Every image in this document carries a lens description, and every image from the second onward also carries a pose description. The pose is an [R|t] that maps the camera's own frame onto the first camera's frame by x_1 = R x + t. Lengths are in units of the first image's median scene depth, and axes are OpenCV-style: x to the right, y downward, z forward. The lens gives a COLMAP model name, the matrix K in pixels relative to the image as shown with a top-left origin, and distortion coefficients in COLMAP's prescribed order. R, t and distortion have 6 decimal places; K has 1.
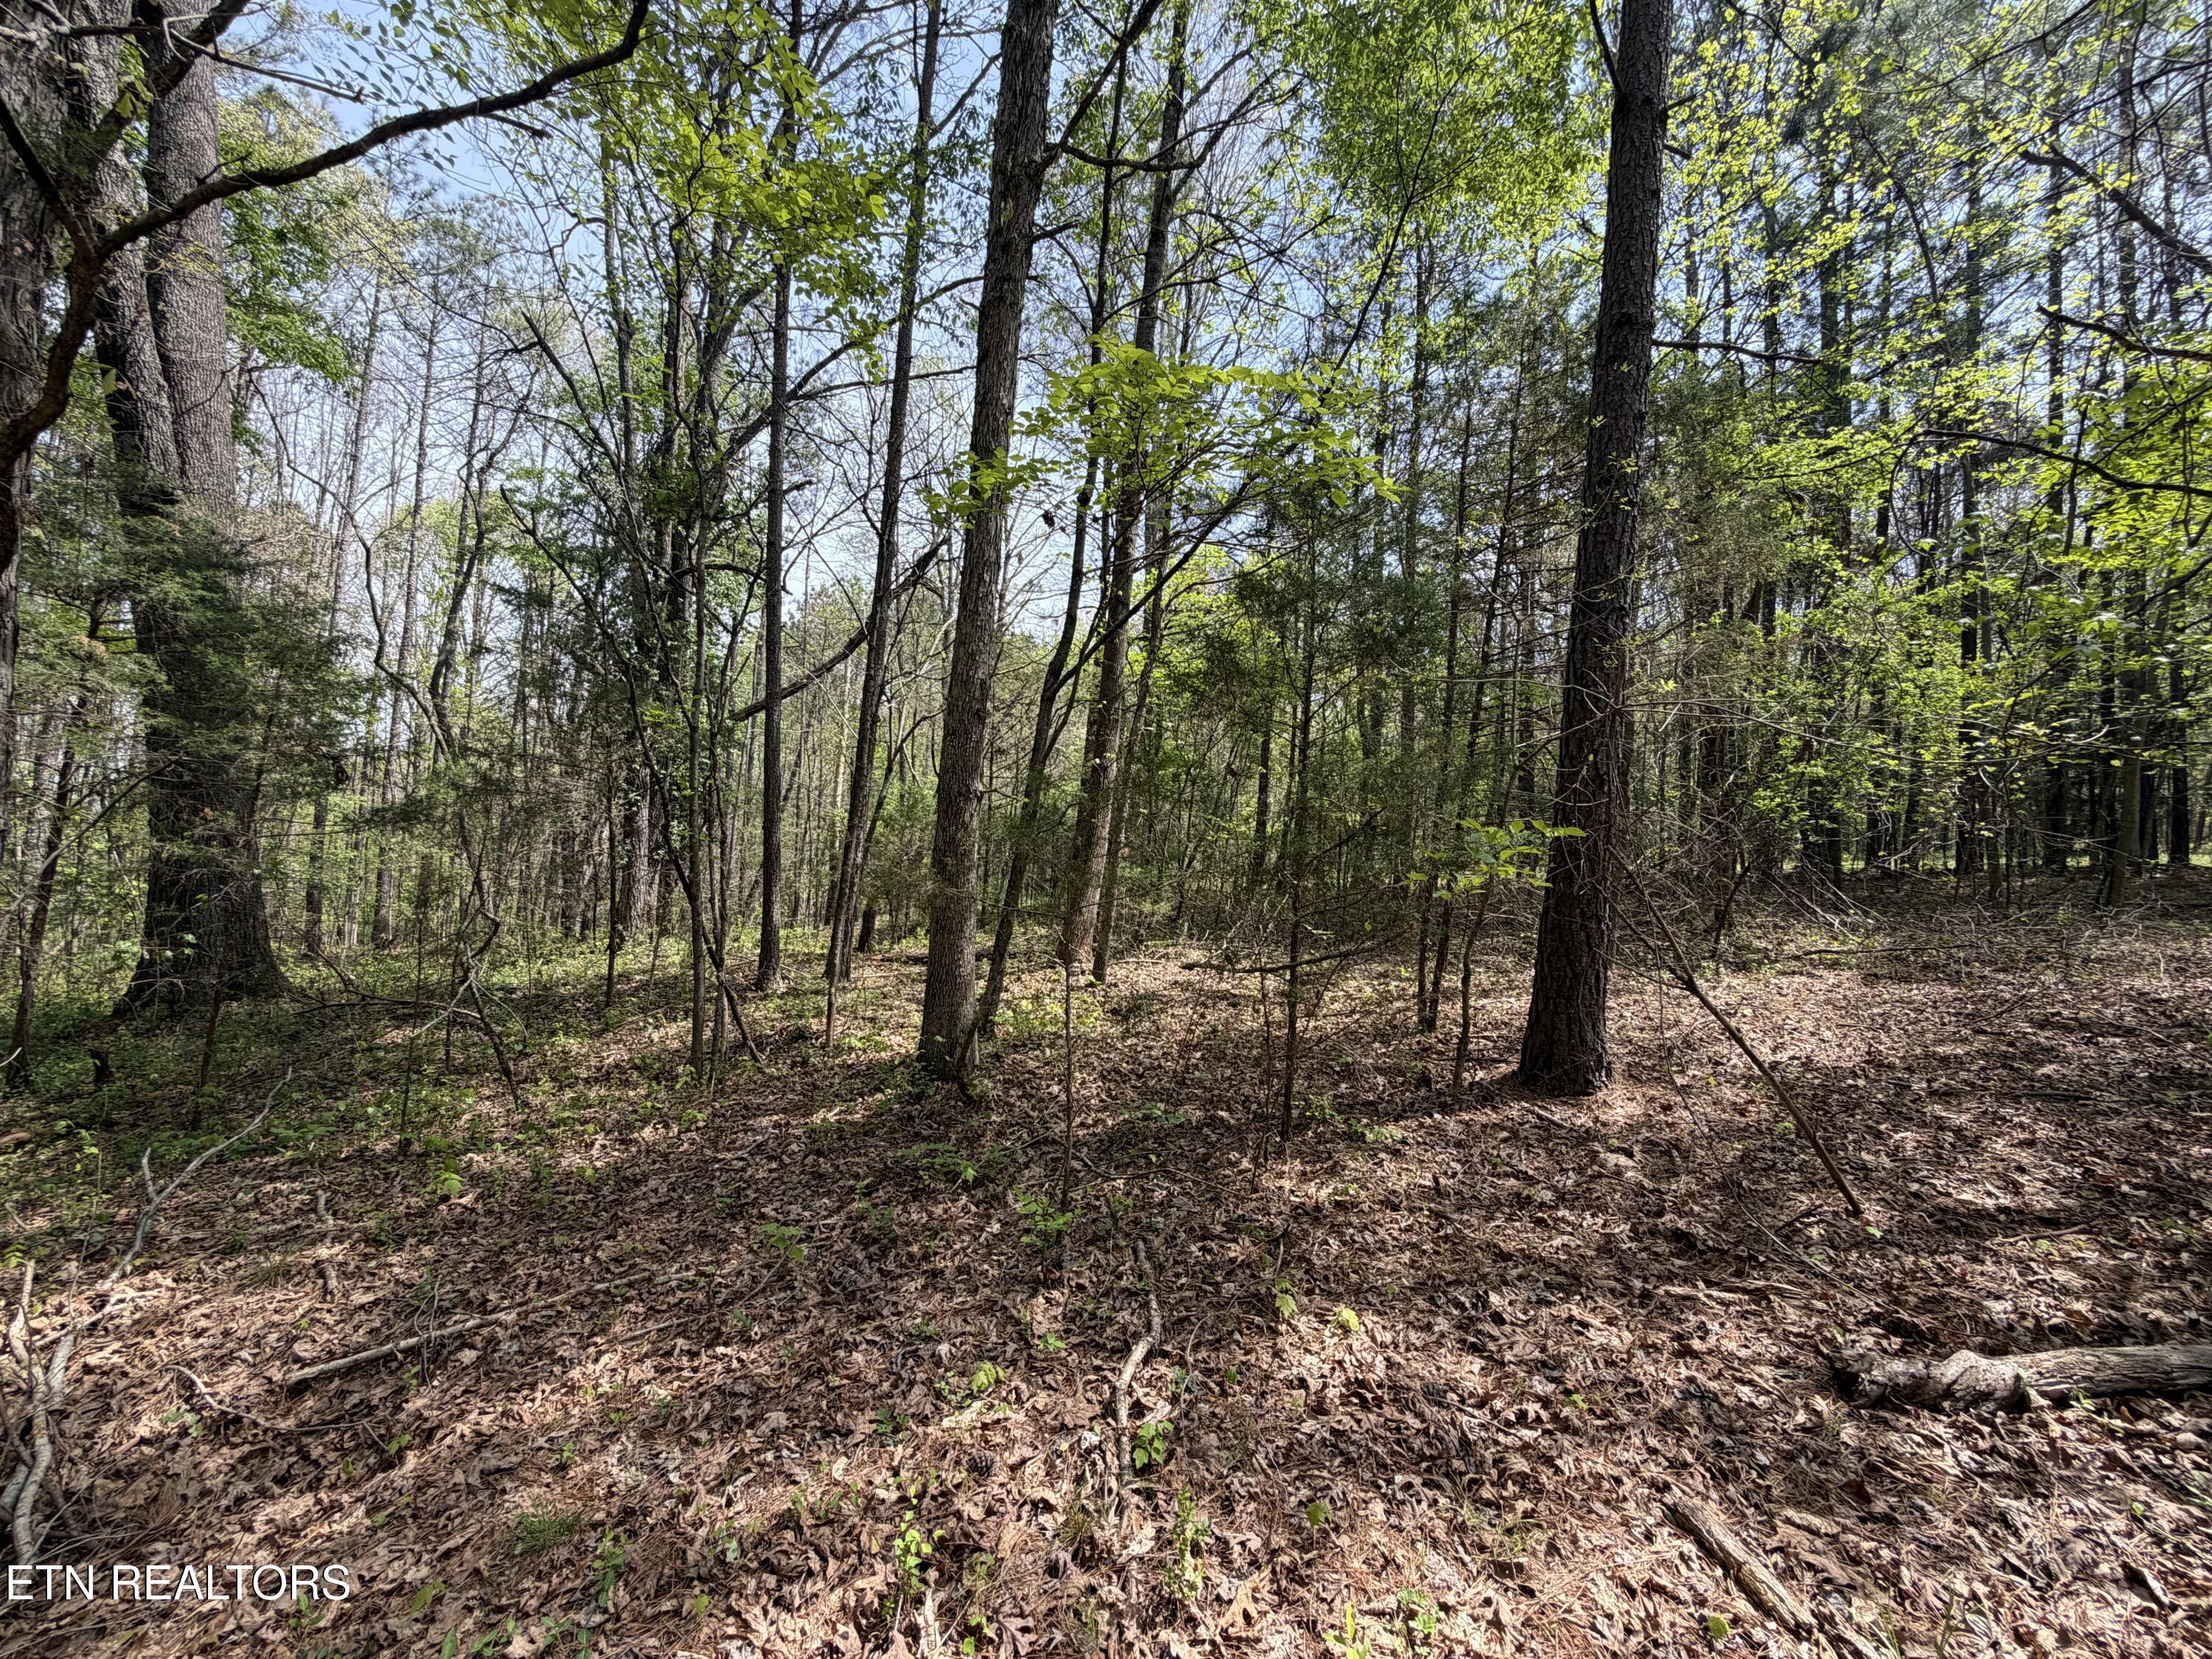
lens RADIAL K [[881.7, 0, 1101.7], [0, 881.7, 827.0], [0, 0, 1]] dist [0.003670, -0.000277]
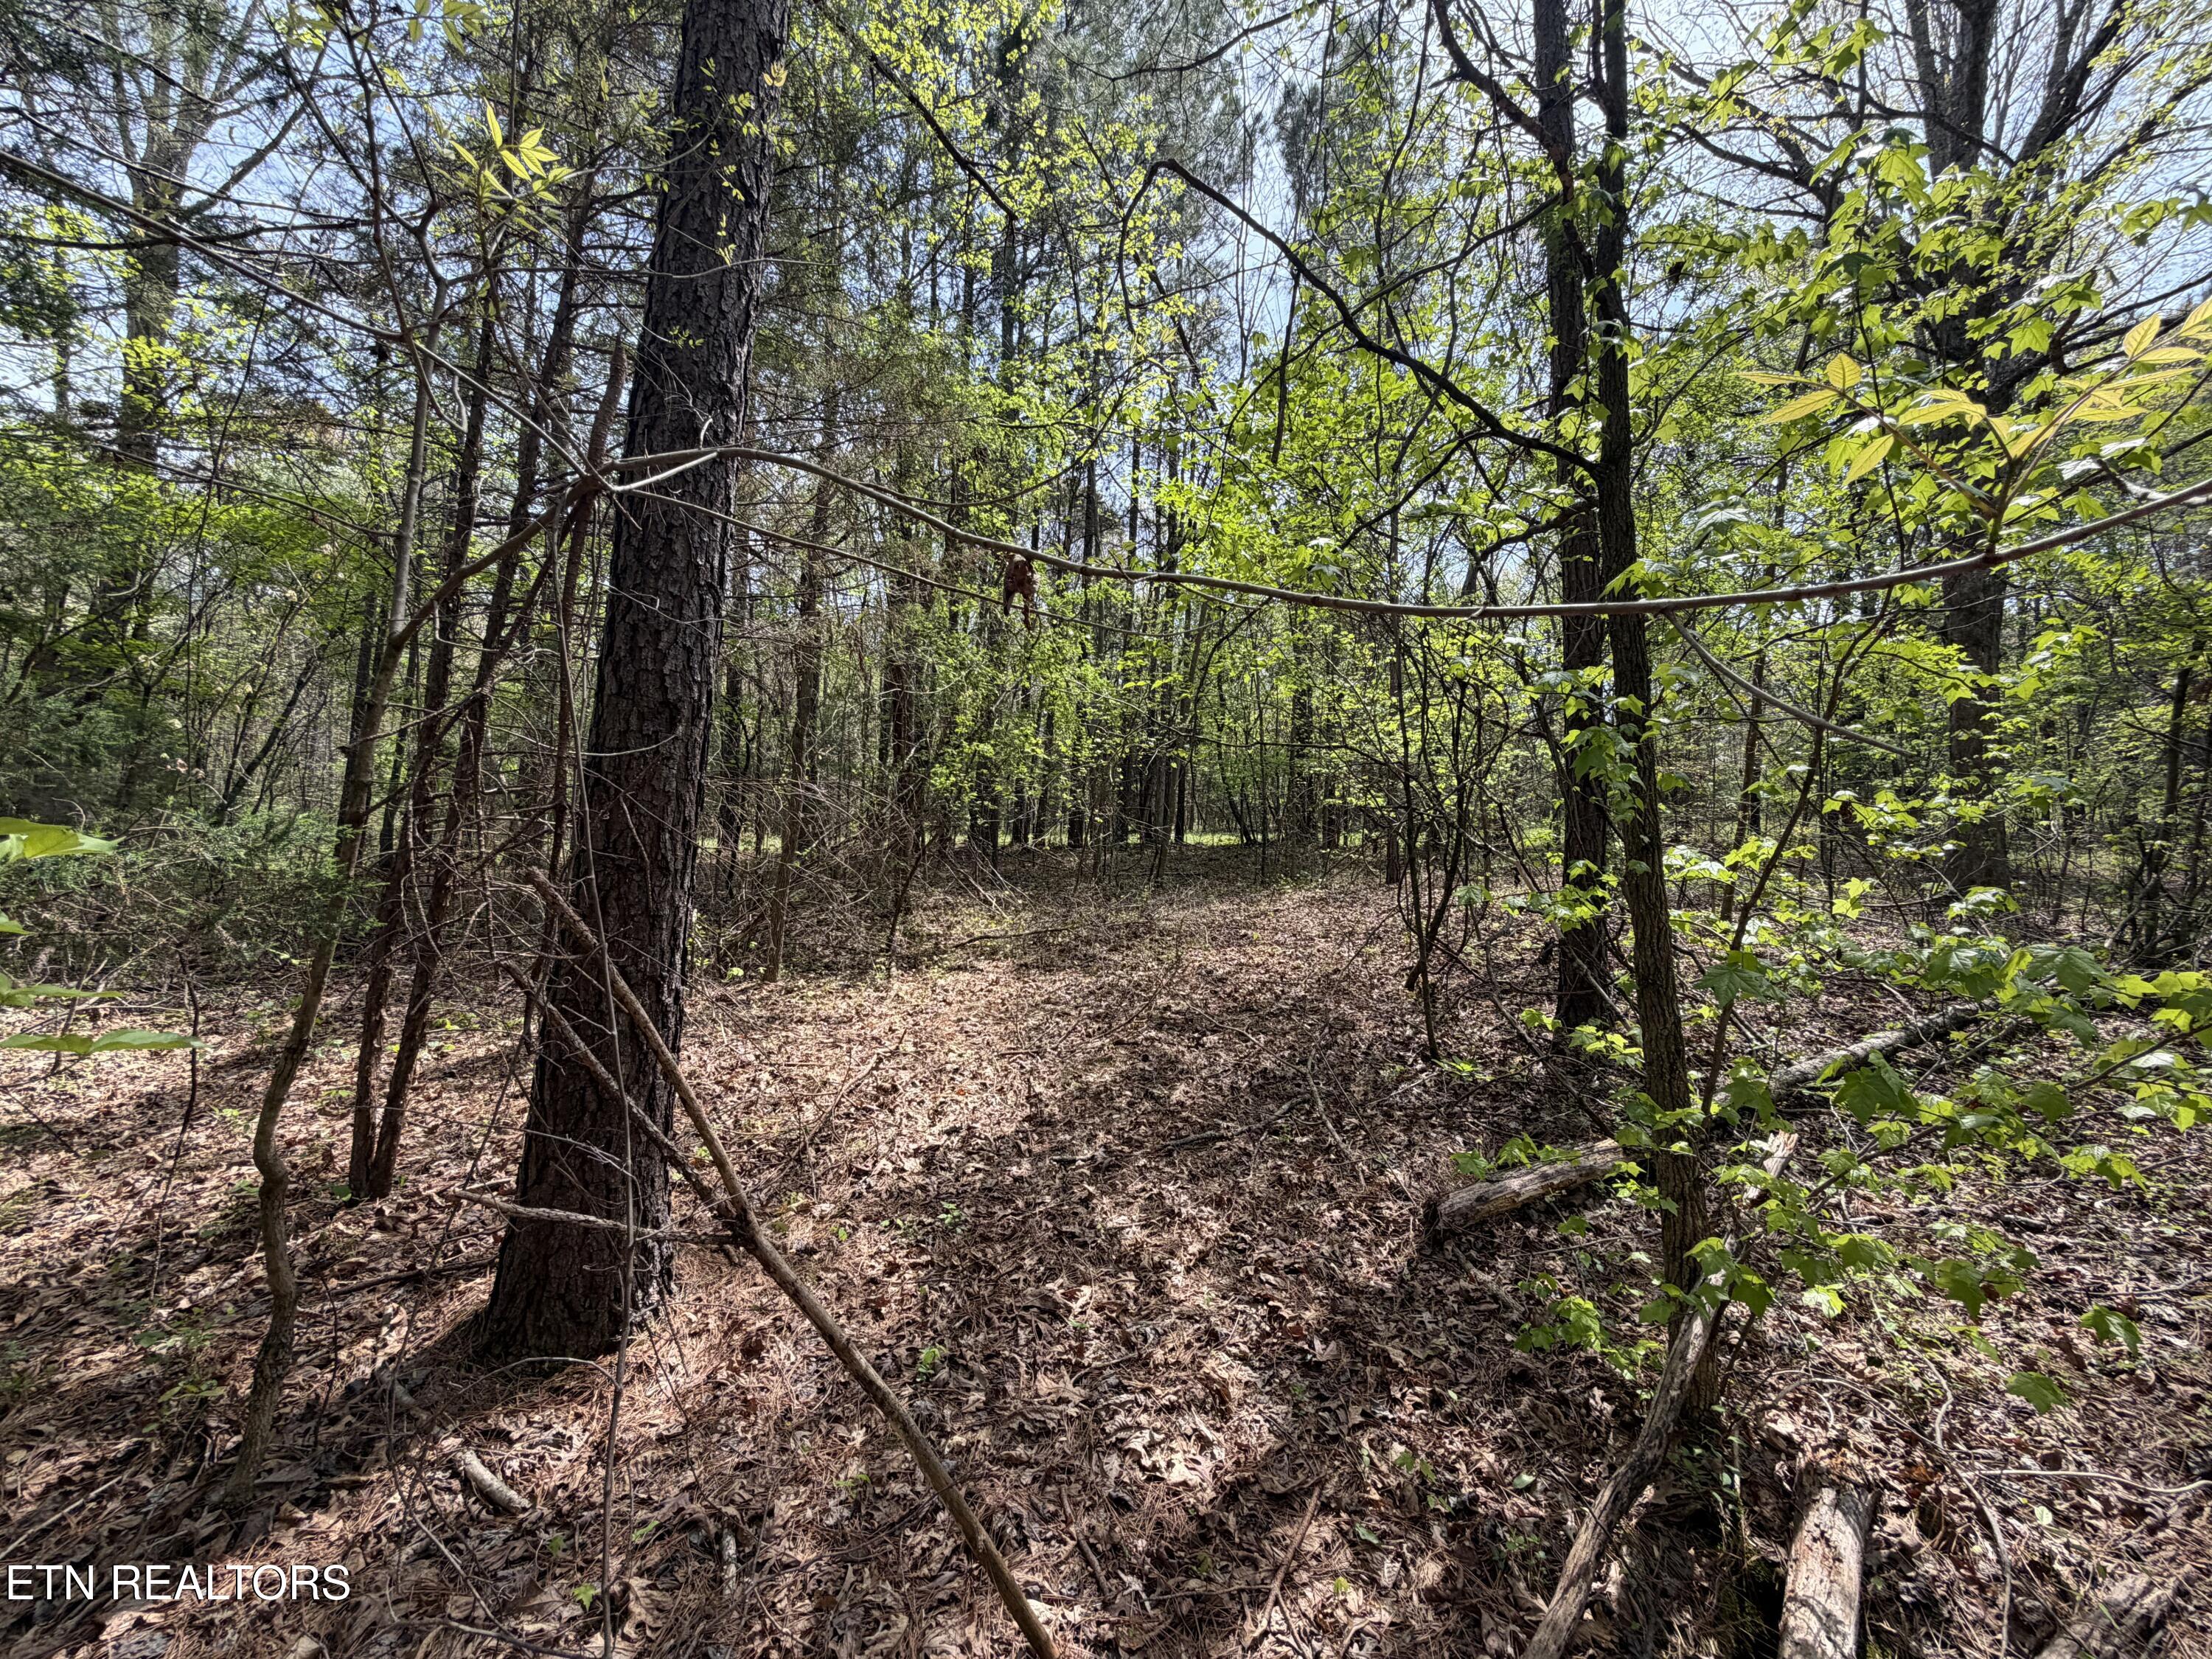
lens RADIAL K [[881.7, 0, 1104.7], [0, 881.7, 830.8], [0, 0, 1]] dist [0.003670, -0.000277]
pose [[0.679531, 0.012456, 0.733541, 0.303975], [-0.043866, 0.998757, 0.023677, -0.007682], [-0.732335, -0.048267, 0.679232, 0.391400]]
